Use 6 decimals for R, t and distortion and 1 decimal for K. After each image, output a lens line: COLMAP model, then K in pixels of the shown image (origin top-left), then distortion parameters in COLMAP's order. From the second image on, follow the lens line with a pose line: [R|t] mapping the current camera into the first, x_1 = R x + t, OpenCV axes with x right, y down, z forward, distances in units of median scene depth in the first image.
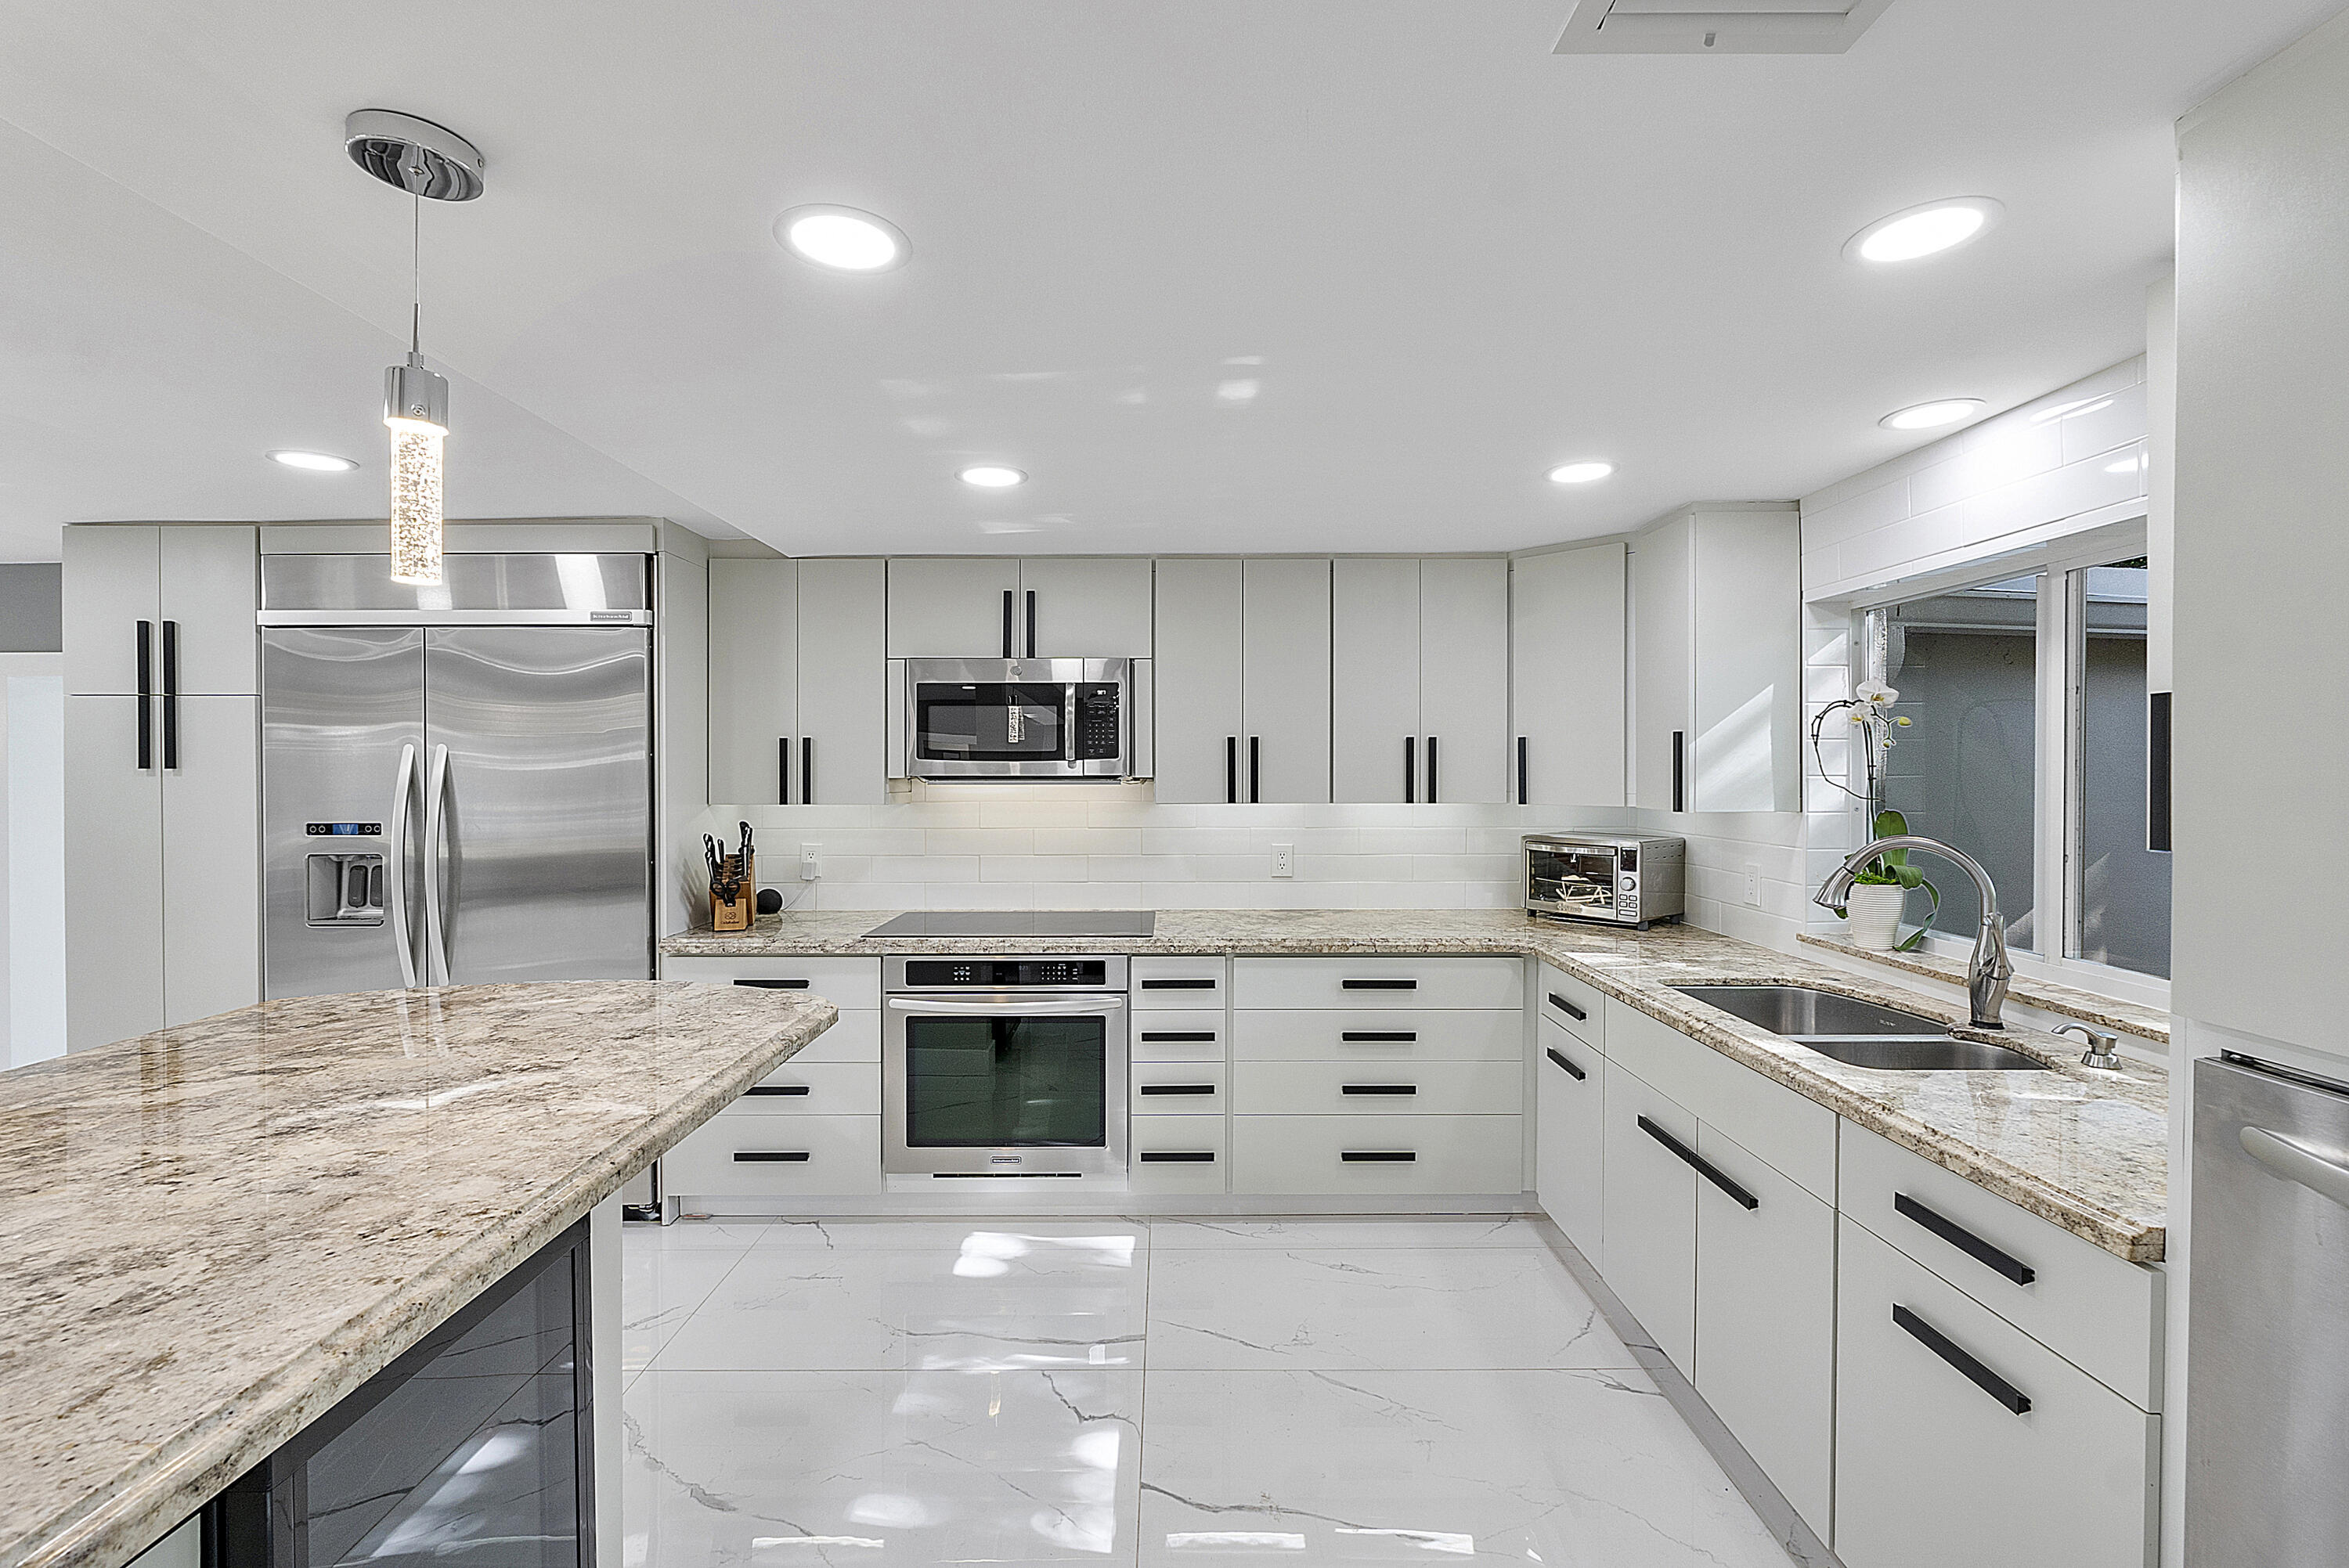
lens RADIAL K [[996.0, 0, 1171.4], [0, 996.0, 771.3], [0, 0, 1]] dist [-0.005544, -0.000578]
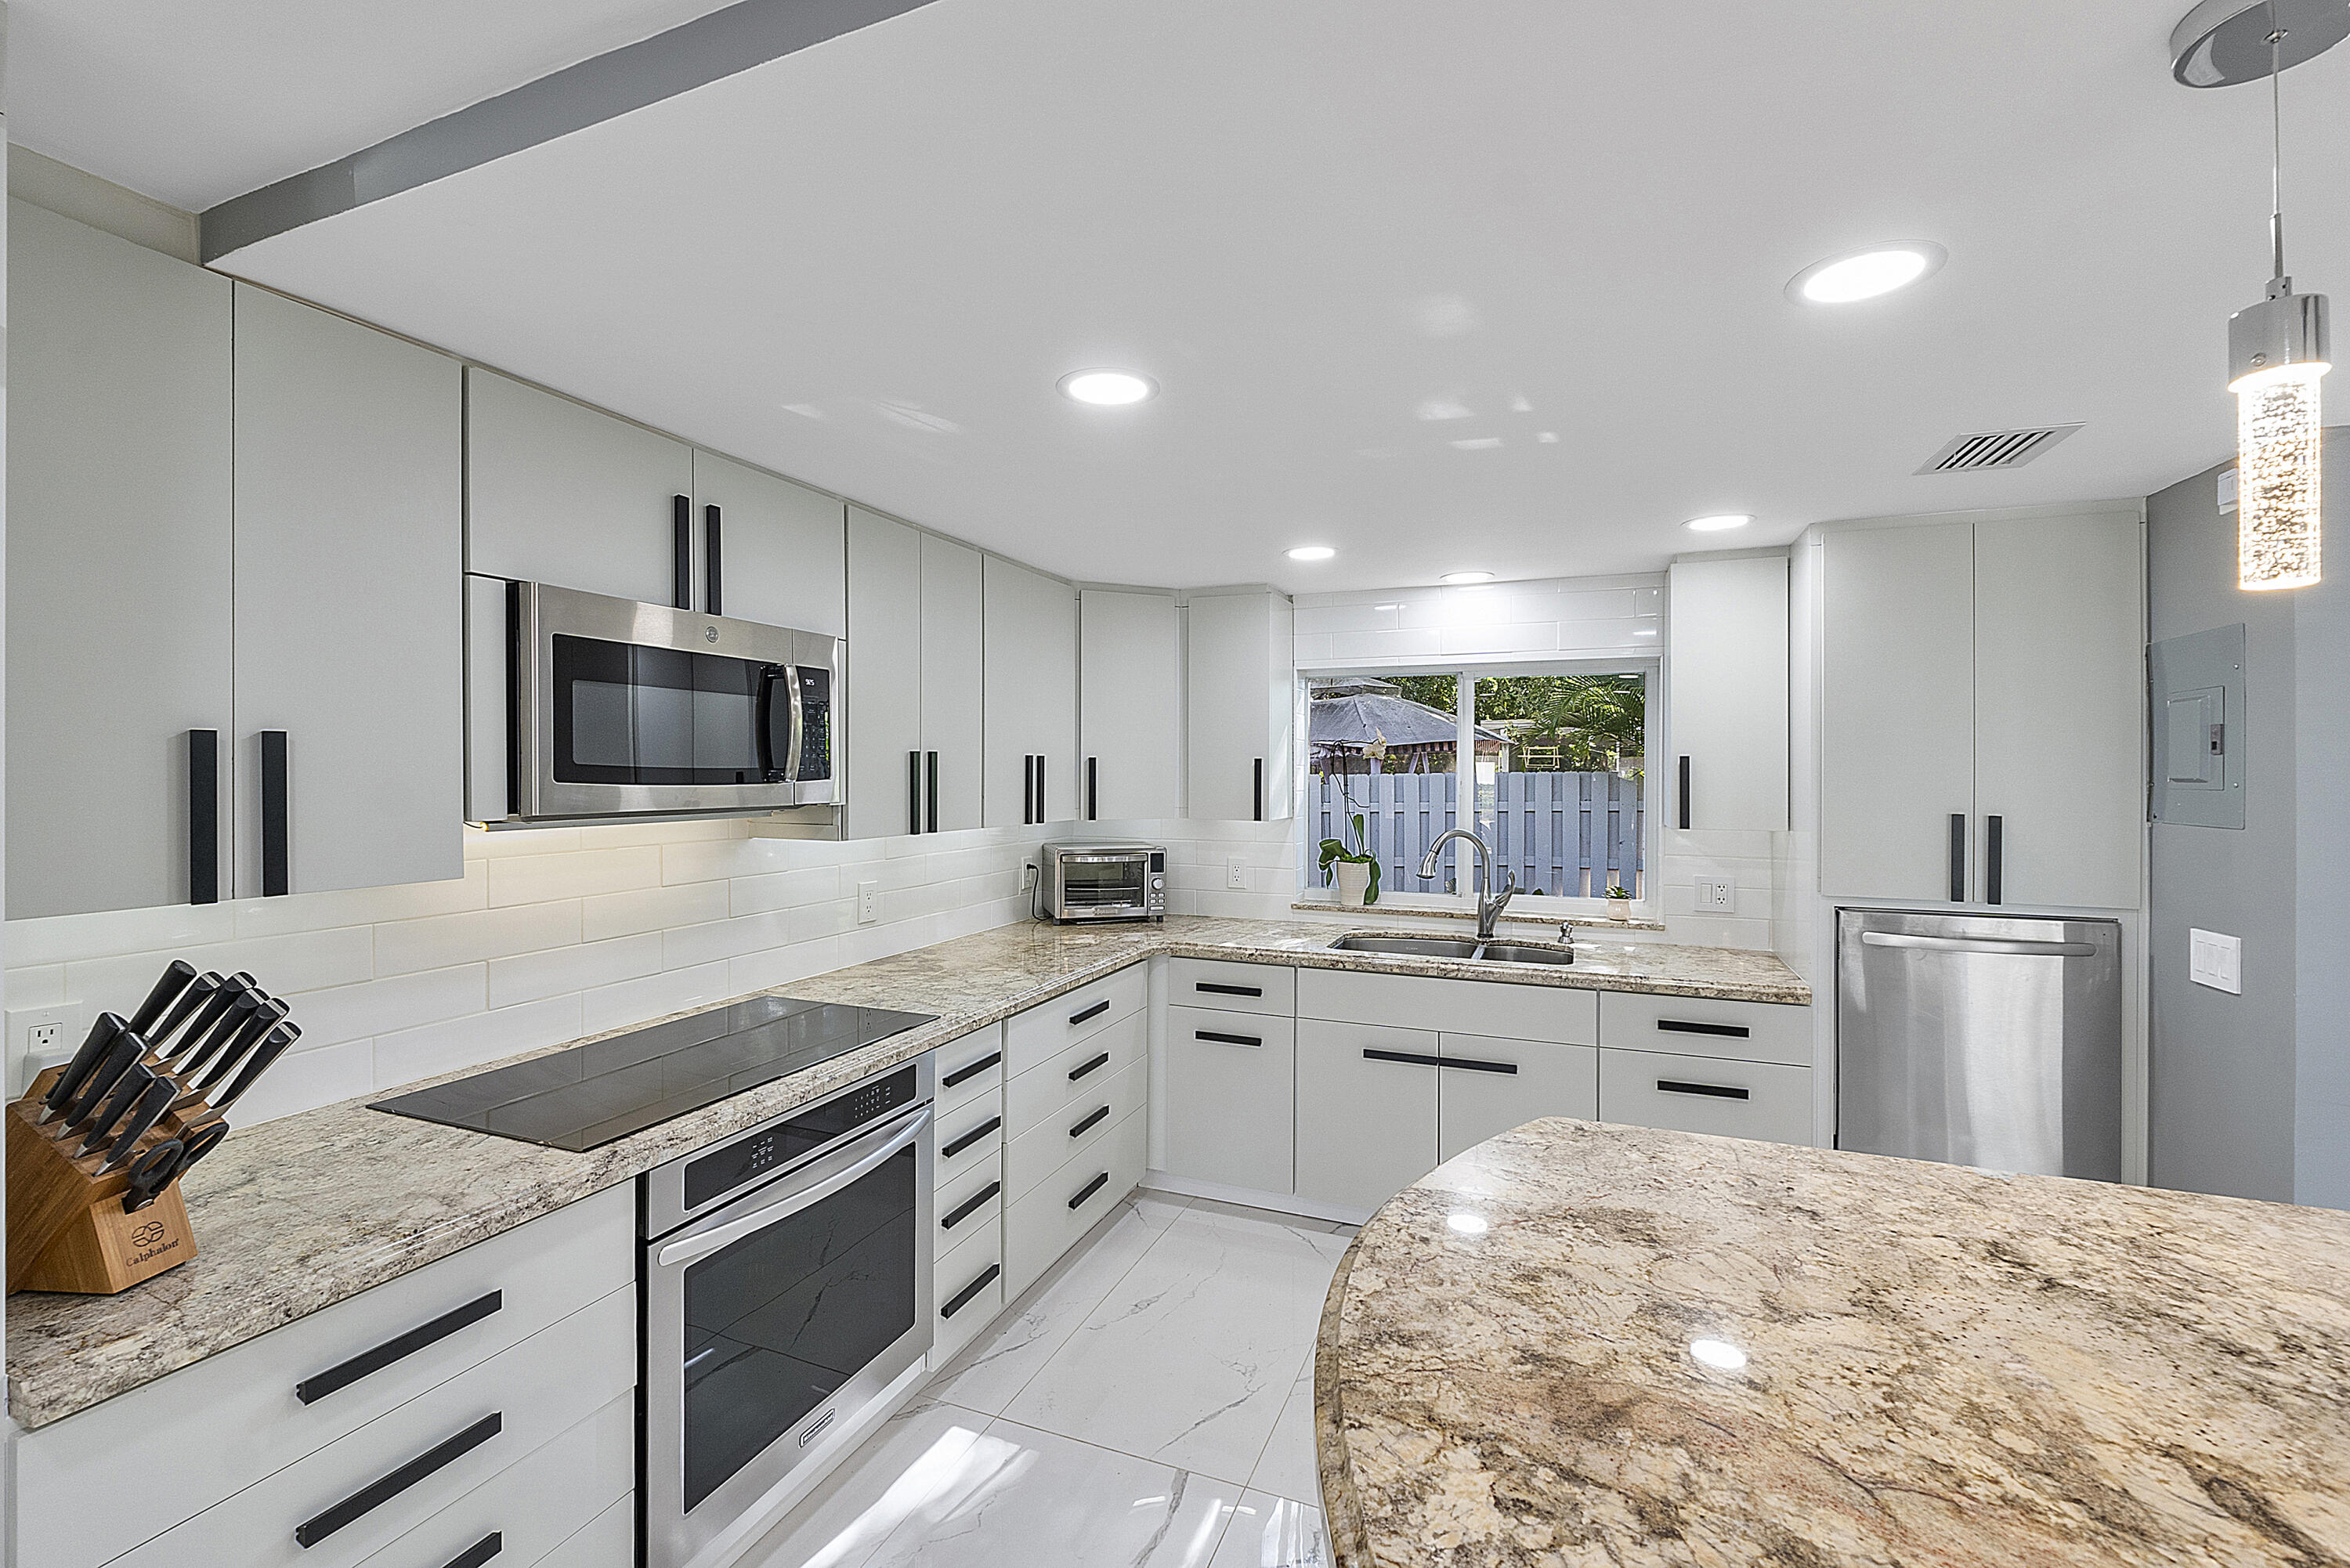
lens RADIAL K [[993.5, 0, 1172.8], [0, 993.5, 775.6], [0, 0, 1]] dist [-0.004781, -0.001394]
pose [[0.379409, -0.000923, 0.925229, -0.657185], [0.000171, 1.000000, 0.000928, -0.017858], [-0.925229, -0.000194, 0.379409, 0.558089]]
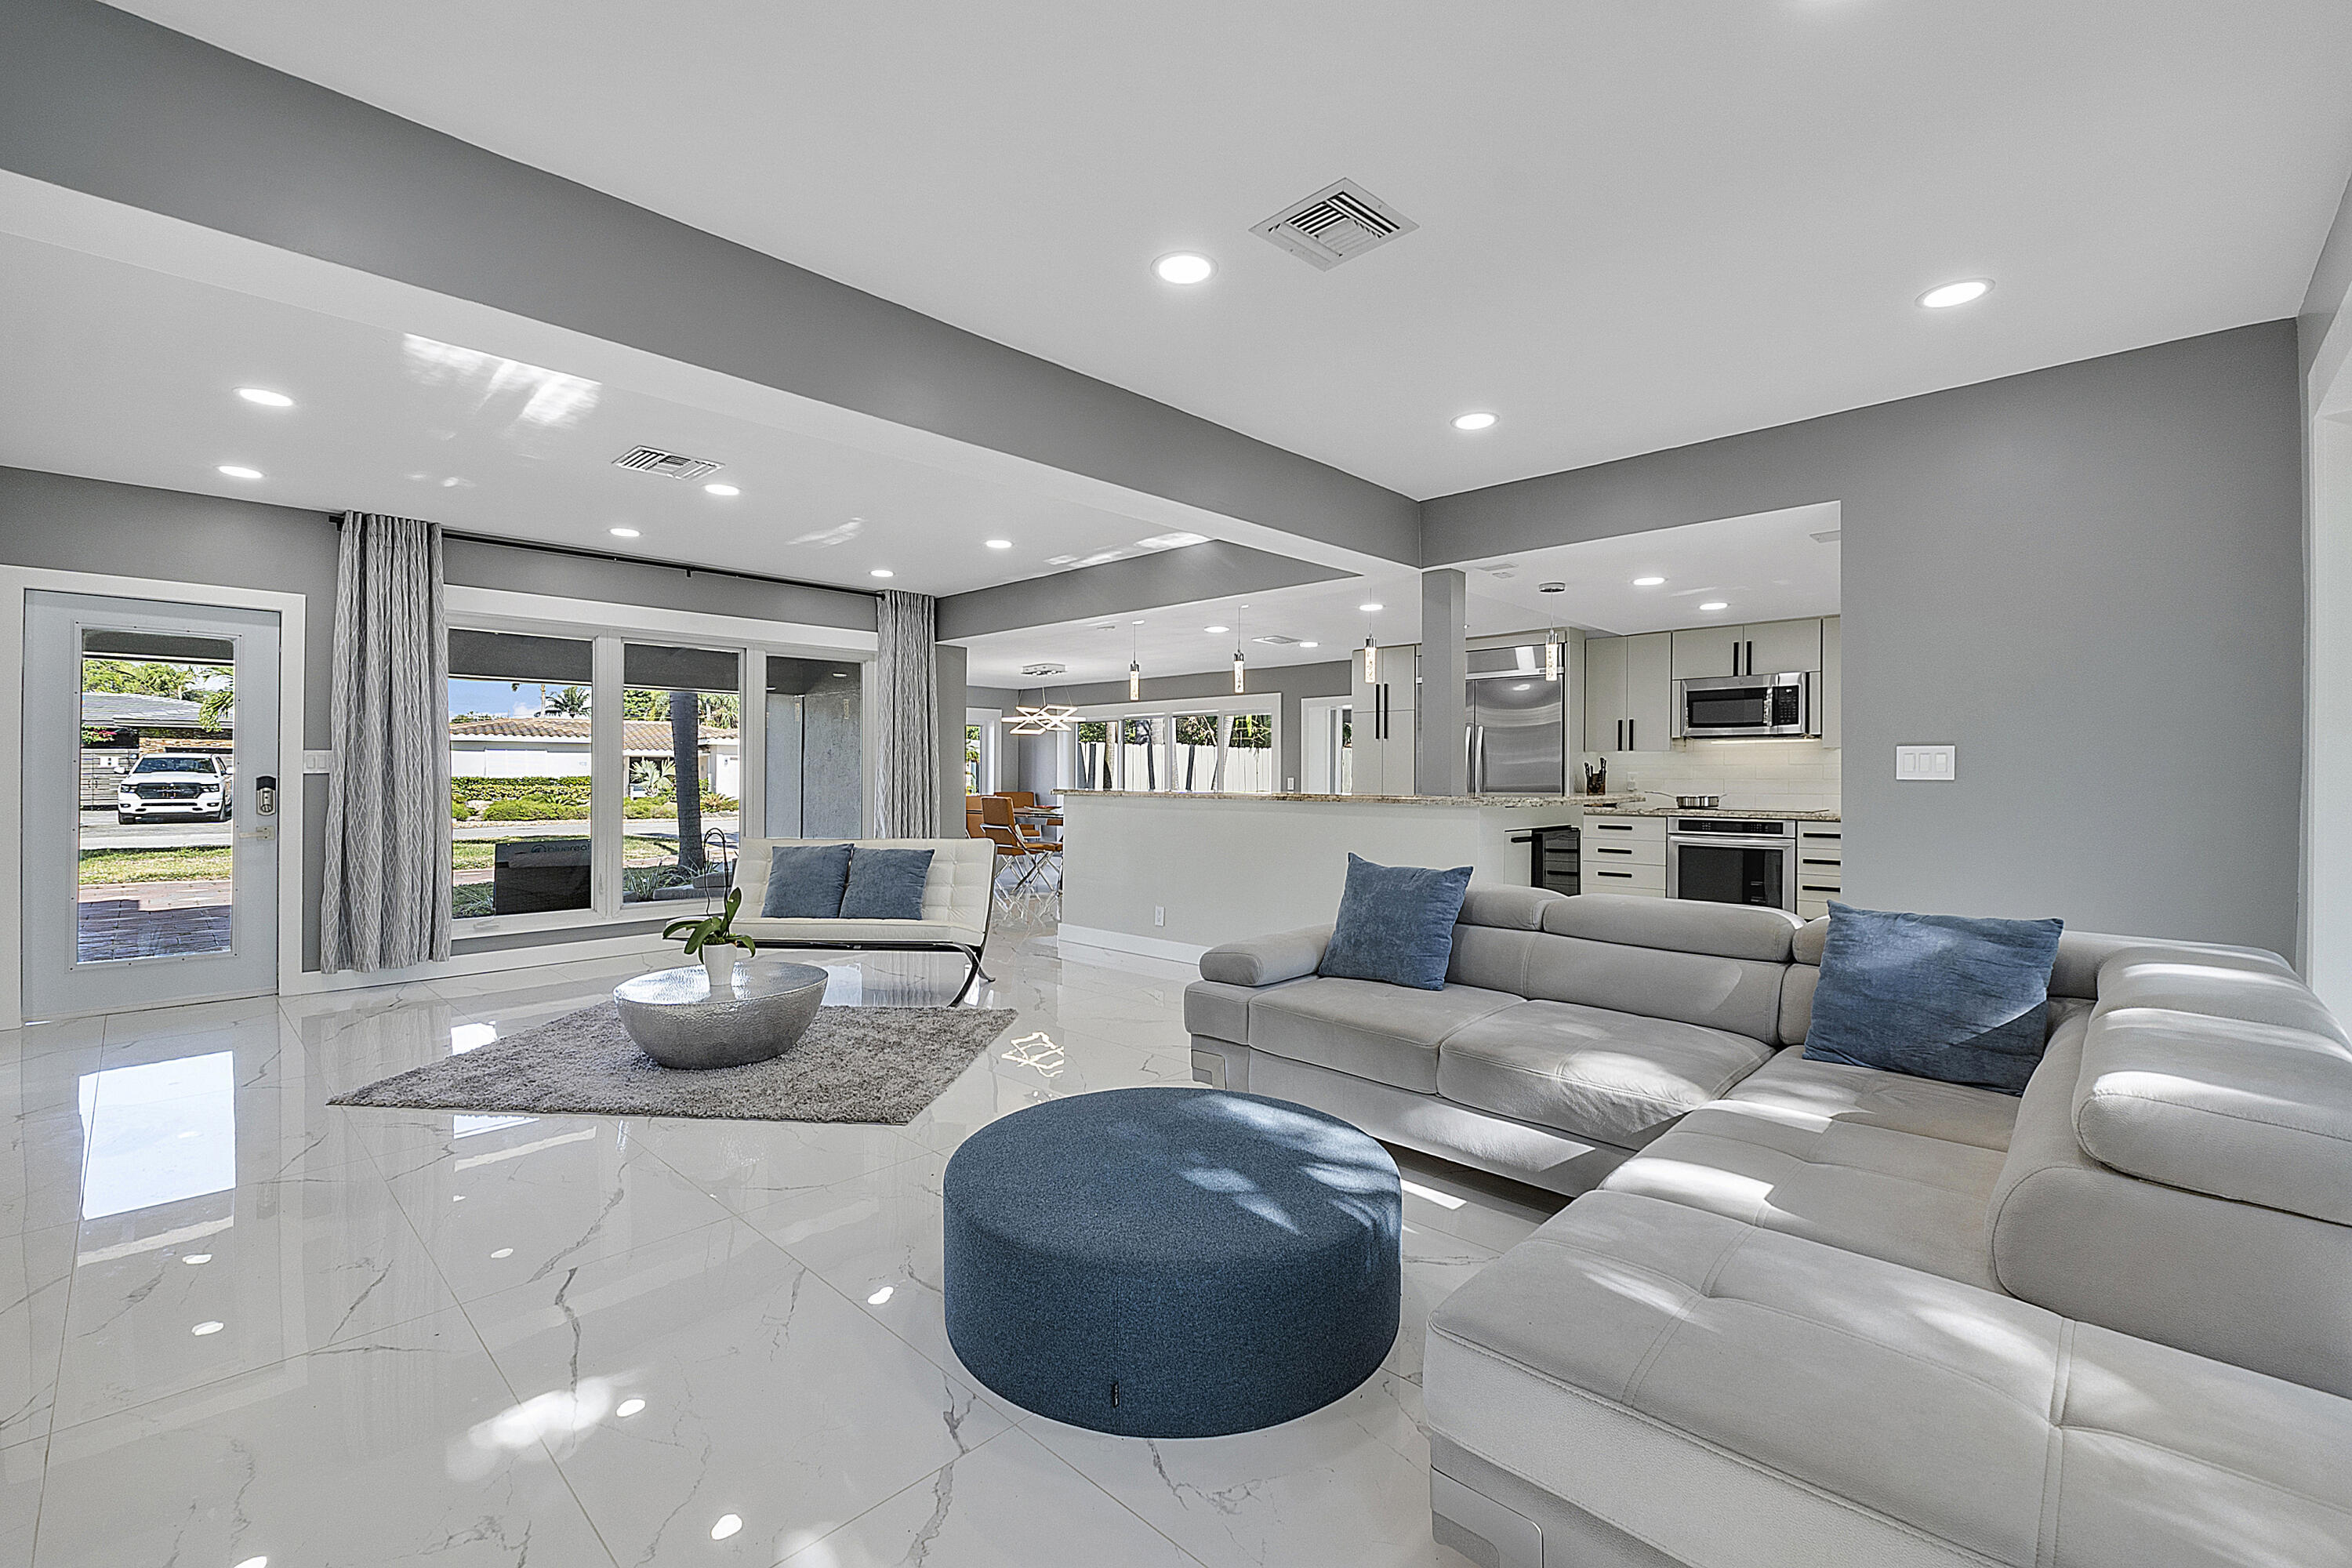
lens RADIAL K [[1002.4, 0, 1178.1], [0, 1002.4, 777.6], [0, 0, 1]] dist [-0.004198, -0.001385]
pose [[0.721363, 0.004794, -0.692540, 0.459182], [-0.004644, 0.999987, 0.002085, 0.099567], [0.692541, 0.001712, 0.721376, -1.336163]]
